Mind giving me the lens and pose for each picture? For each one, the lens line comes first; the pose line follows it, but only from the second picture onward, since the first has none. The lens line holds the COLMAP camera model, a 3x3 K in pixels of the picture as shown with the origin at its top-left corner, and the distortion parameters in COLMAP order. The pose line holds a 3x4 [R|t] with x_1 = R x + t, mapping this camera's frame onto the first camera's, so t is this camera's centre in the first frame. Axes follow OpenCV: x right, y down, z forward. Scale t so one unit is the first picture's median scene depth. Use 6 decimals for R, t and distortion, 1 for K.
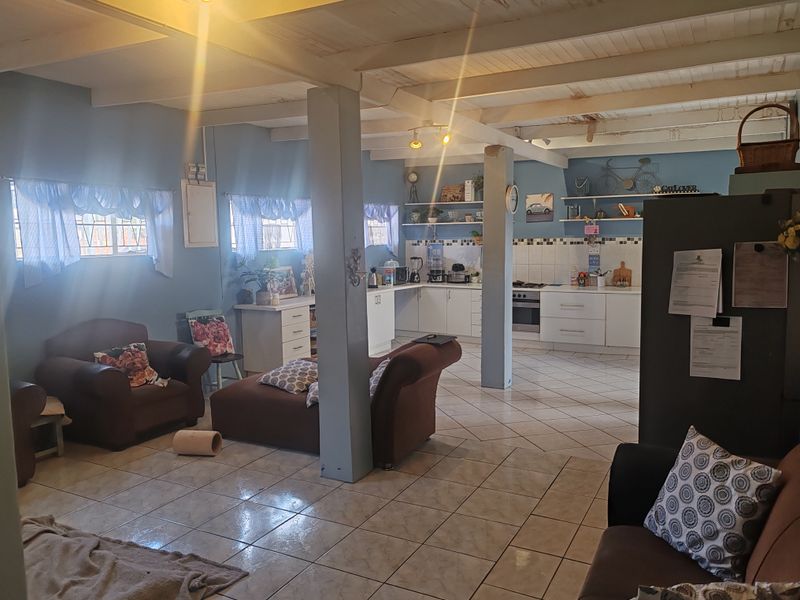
lens RADIAL K [[618.7, 0, 401.9], [0, 618.7, 301.9], [0, 0, 1]] dist [0.026136, -0.007621]
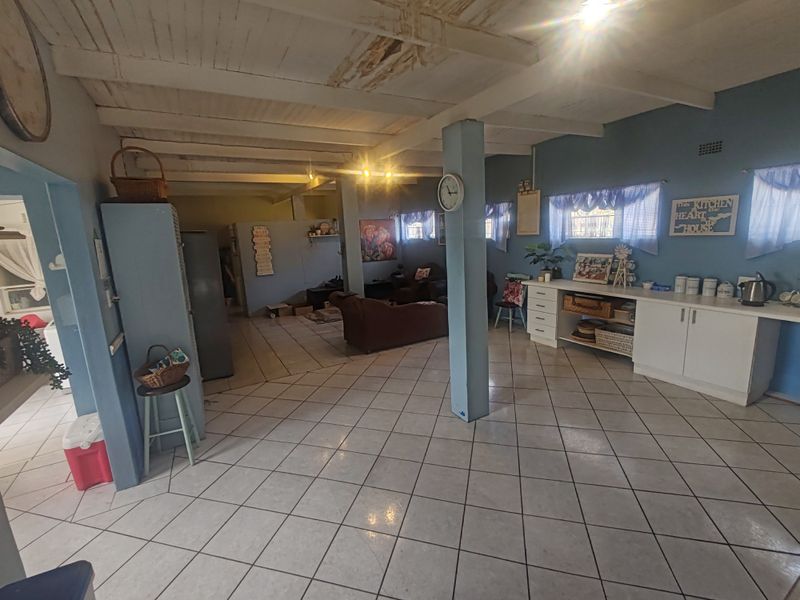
lens RADIAL K [[361.2, 0, 404.9], [0, 361.2, 298.1], [0, 0, 1]] dist [-0.001395, -0.000067]
pose [[-0.540141, 0.182037, -0.821651, 0.812777], [-0.052446, 0.967147, 0.248749, -0.188791], [0.839939, 0.177451, -0.512849, 1.628872]]
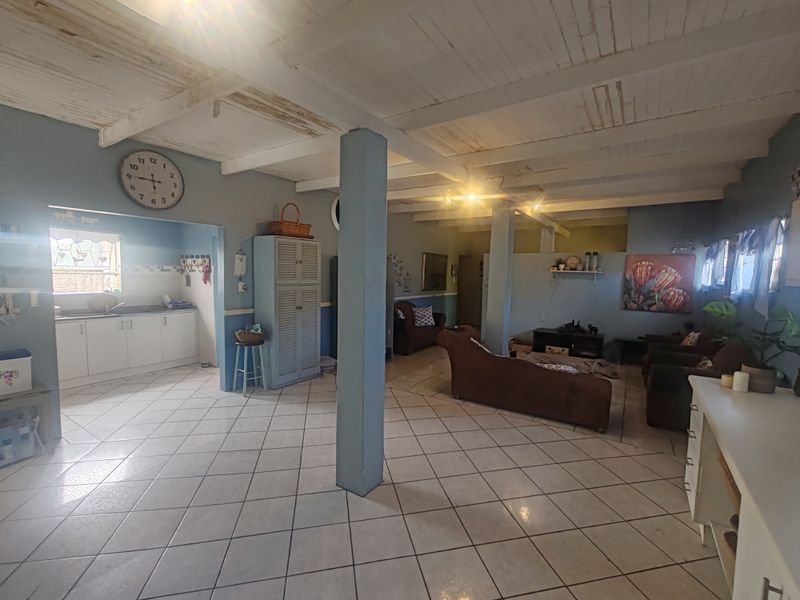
lens RADIAL K [[361.2, 0, 401.6], [0, 361.2, 300.2], [0, 0, 1]] dist [-0.001395, -0.000067]
pose [[-0.994607, -0.030173, 0.099226, 0.089002], [-0.010125, 0.980423, 0.196644, -0.195541], [-0.103217, 0.194579, -0.975441, 1.904001]]
